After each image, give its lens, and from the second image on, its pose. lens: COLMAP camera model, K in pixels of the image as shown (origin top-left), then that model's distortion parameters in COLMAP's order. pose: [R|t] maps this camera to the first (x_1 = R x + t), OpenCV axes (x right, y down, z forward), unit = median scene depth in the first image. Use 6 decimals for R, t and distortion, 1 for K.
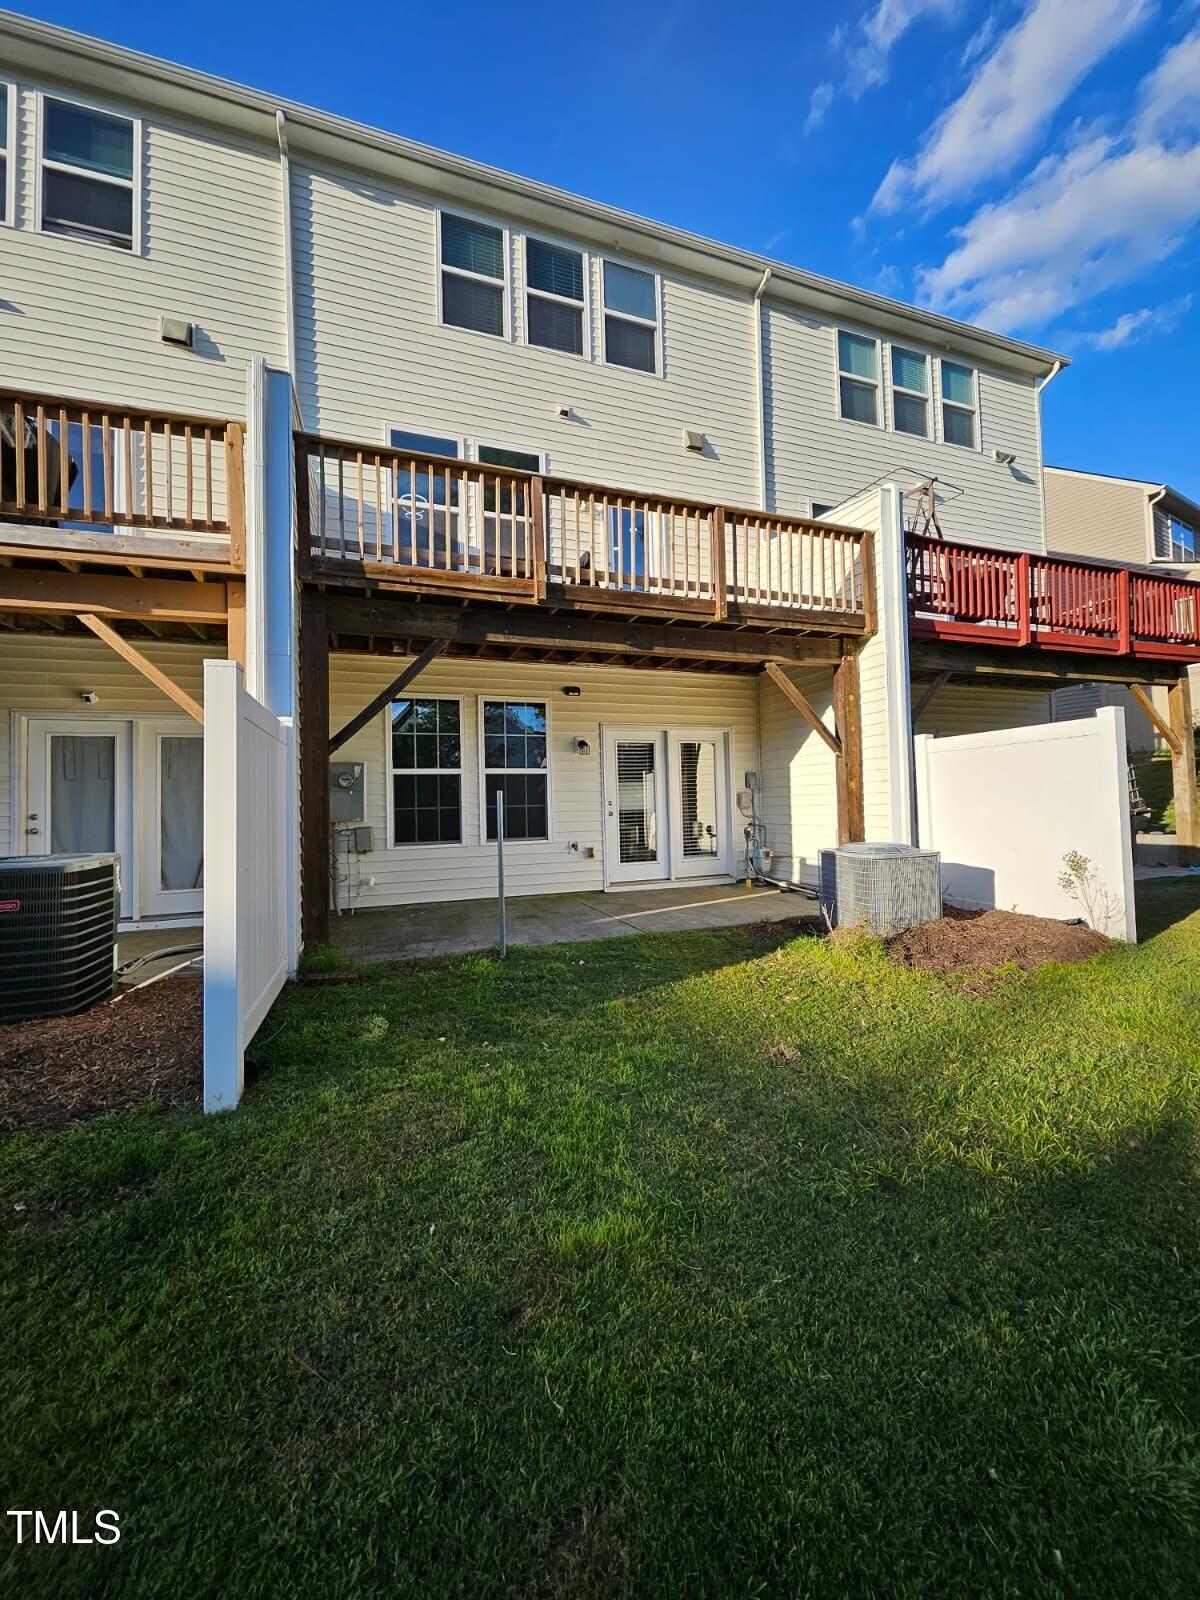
lens RADIAL K [[632.9, 0, 602.4], [0, 632.9, 781.3], [0, 0, 1]] dist [0.006947, -0.003733]
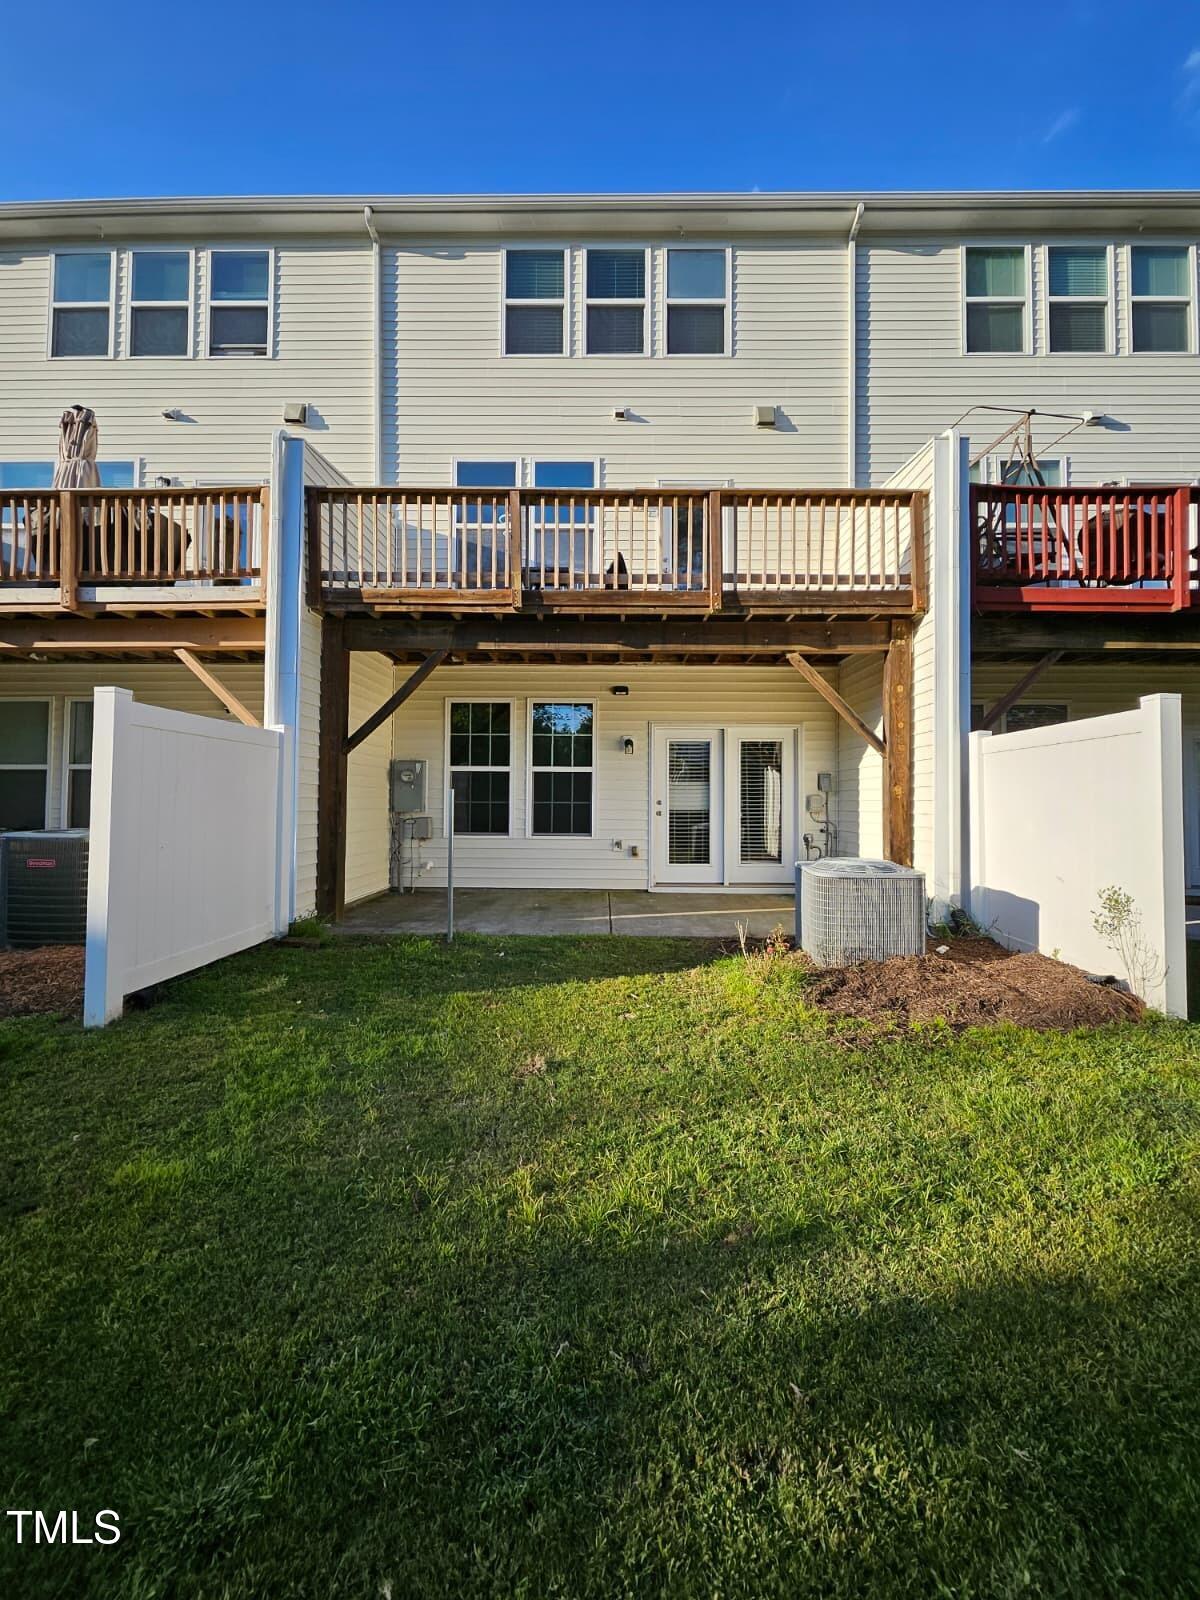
lens RADIAL K [[626.8, 0, 592.8], [0, 626.8, 782.1], [0, 0, 1]] dist [0.000351, -0.000130]
pose [[0.931983, 0.019166, -0.361995, 0.292065], [-0.015354, 0.999792, 0.013404, -0.009716], [0.362177, -0.006934, 0.932084, 0.054397]]
